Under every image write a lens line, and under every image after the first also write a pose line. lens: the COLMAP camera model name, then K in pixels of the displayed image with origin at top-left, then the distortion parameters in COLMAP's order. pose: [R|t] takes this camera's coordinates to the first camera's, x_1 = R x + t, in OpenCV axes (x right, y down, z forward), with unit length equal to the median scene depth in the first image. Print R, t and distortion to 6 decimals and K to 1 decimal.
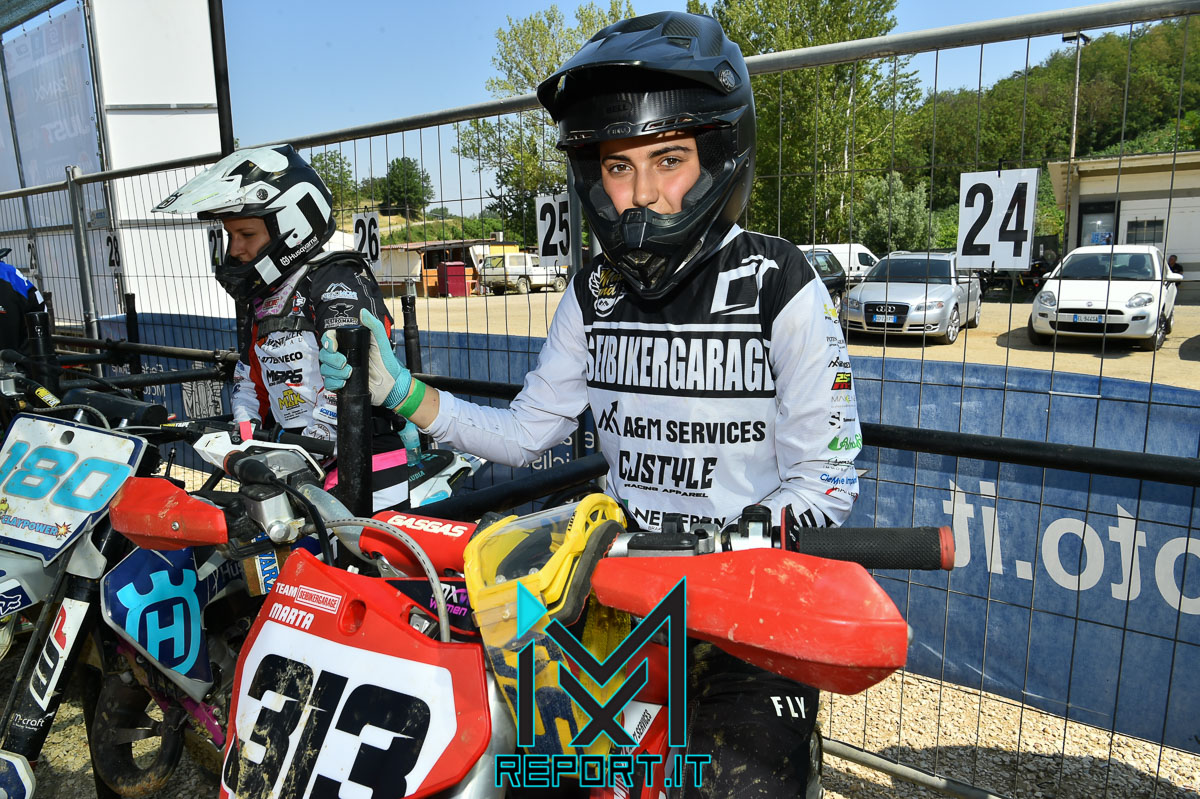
lens RADIAL K [[821.6, 0, 599.1], [0, 821.6, 402.3], [0, 0, 1]] dist [-0.004576, -0.003915]
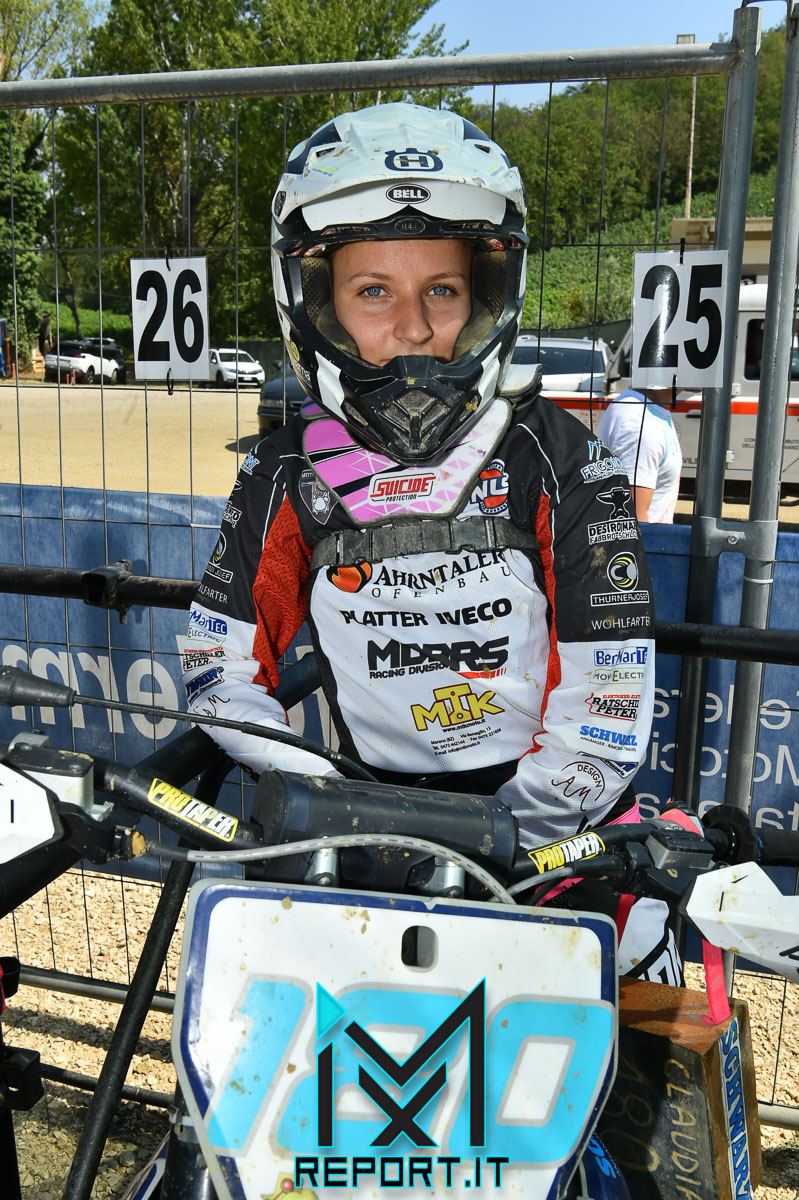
lens RADIAL K [[1195.5, 0, 400.0], [0, 1195.5, 598.1], [0, 0, 1]] dist [0.021093, 0.000000]
pose [[0.933845, -0.048472, 0.354378, -0.083324], [0.031675, 0.998089, 0.053051, -0.012703], [-0.356272, -0.038316, 0.933596, 0.055848]]
